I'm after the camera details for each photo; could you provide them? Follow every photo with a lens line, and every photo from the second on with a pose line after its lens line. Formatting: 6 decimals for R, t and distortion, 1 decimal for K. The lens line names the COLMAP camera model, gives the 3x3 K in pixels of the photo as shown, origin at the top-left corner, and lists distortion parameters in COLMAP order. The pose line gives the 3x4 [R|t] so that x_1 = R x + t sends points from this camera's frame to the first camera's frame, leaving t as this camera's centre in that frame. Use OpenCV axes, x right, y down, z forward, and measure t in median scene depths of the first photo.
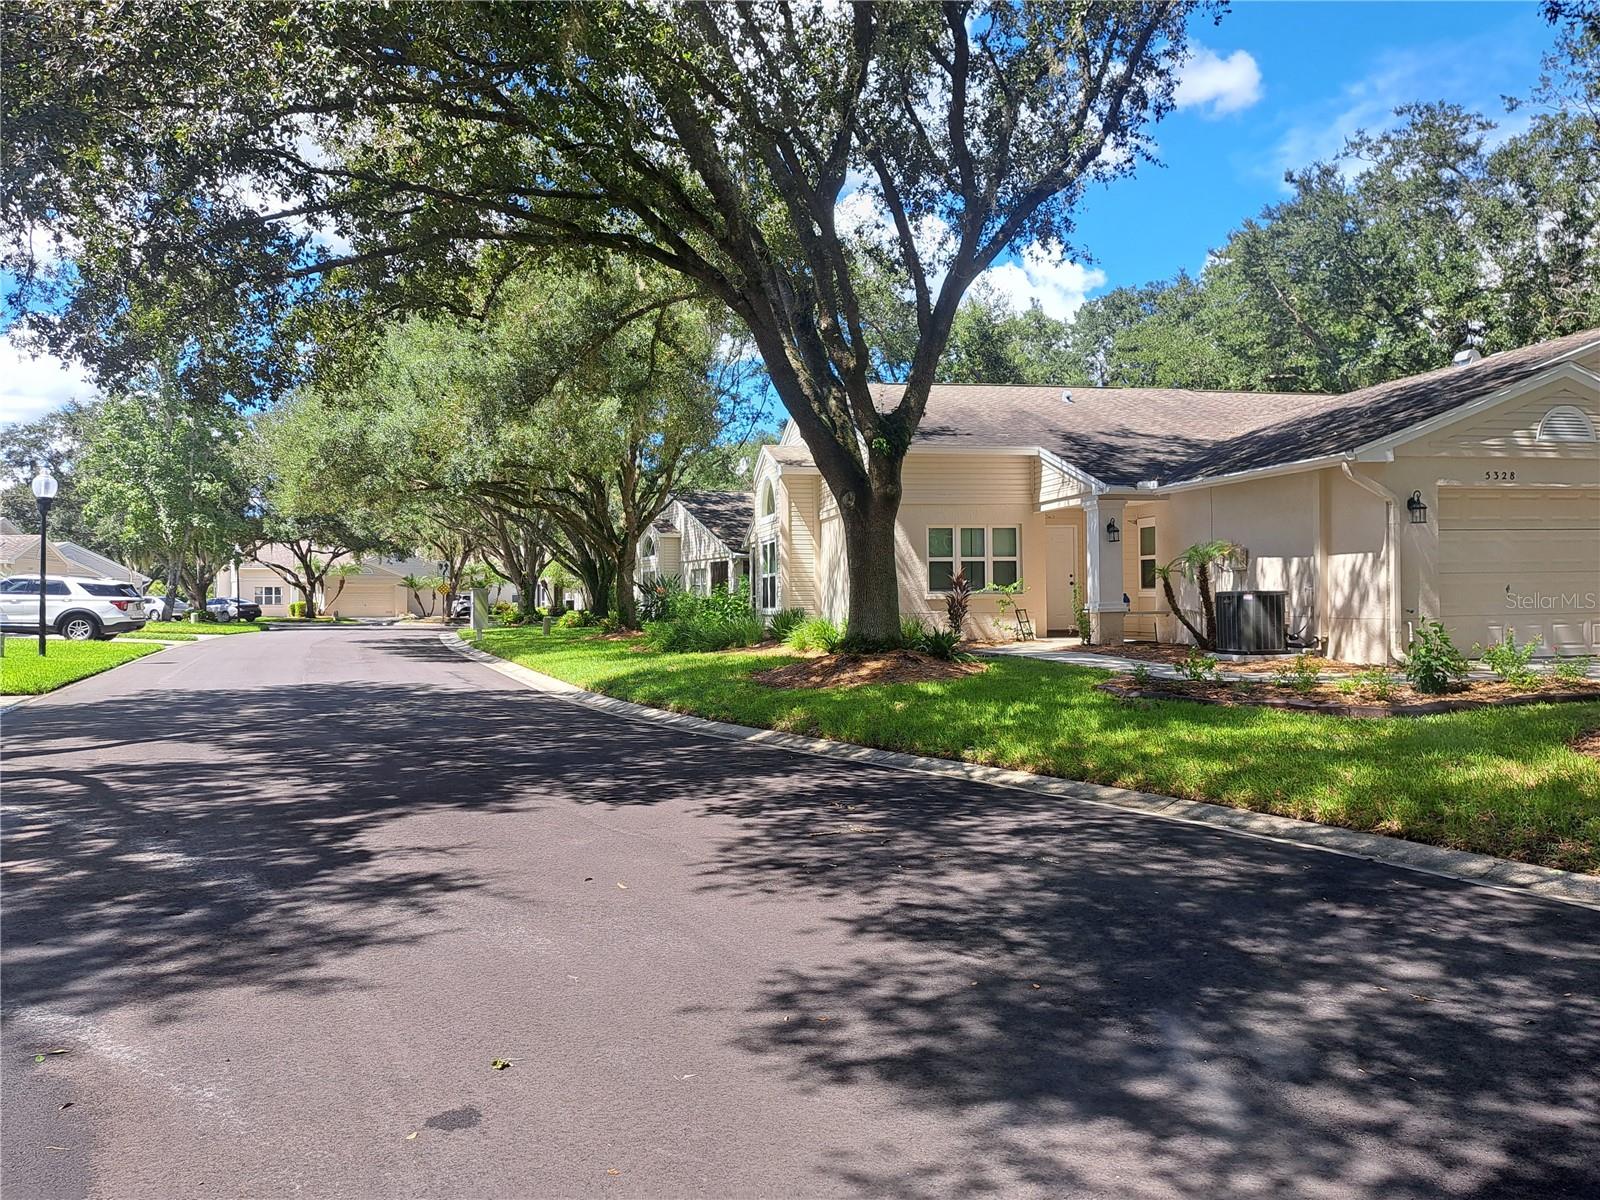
lens RADIAL K [[1155.1, 0, 800.0], [0, 1155.1, 600.0], [0, 0, 1]] dist [0.095114, -0.104614]
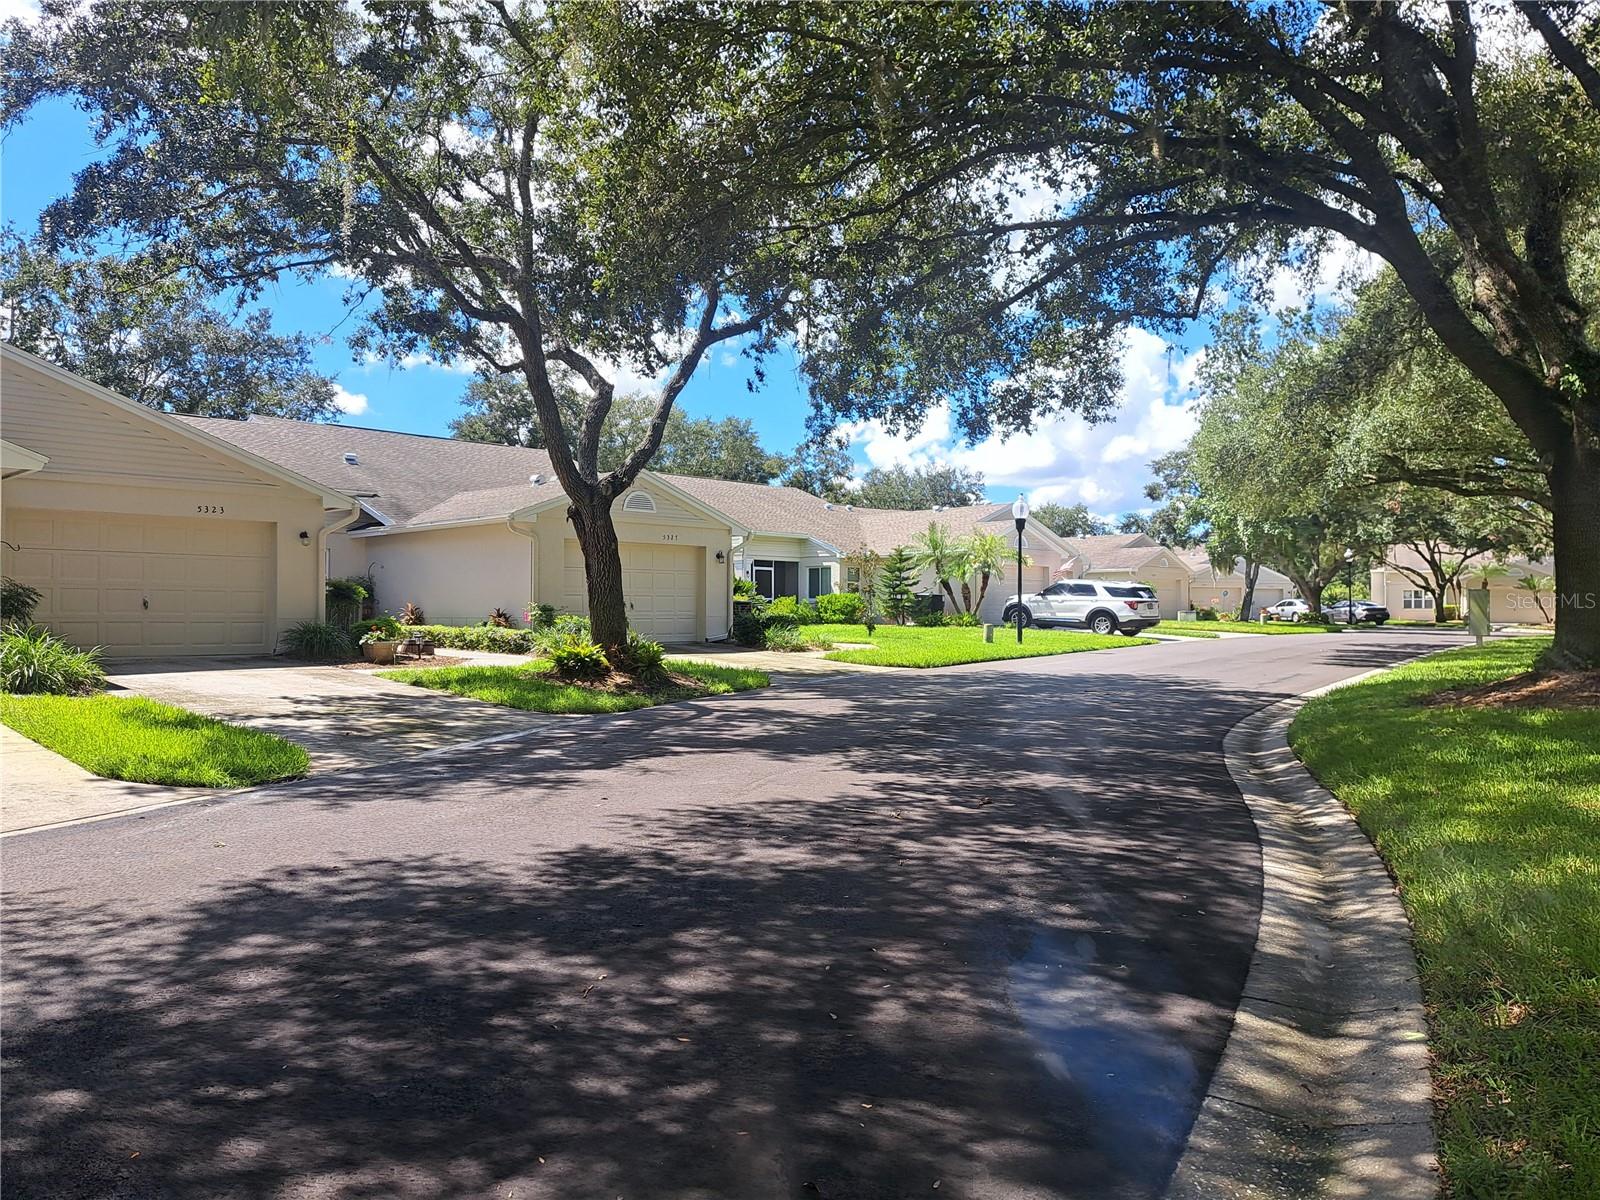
lens RADIAL K [[1155.1, 0, 800.0], [0, 1155.1, 600.0], [0, 0, 1]] dist [0.095114, -0.104614]
pose [[0.556364, 0.002404, -0.830935, 1.327815], [-0.005798, 0.999983, -0.000989, 0.017368], [0.830919, 0.005368, 0.556368, 0.572869]]
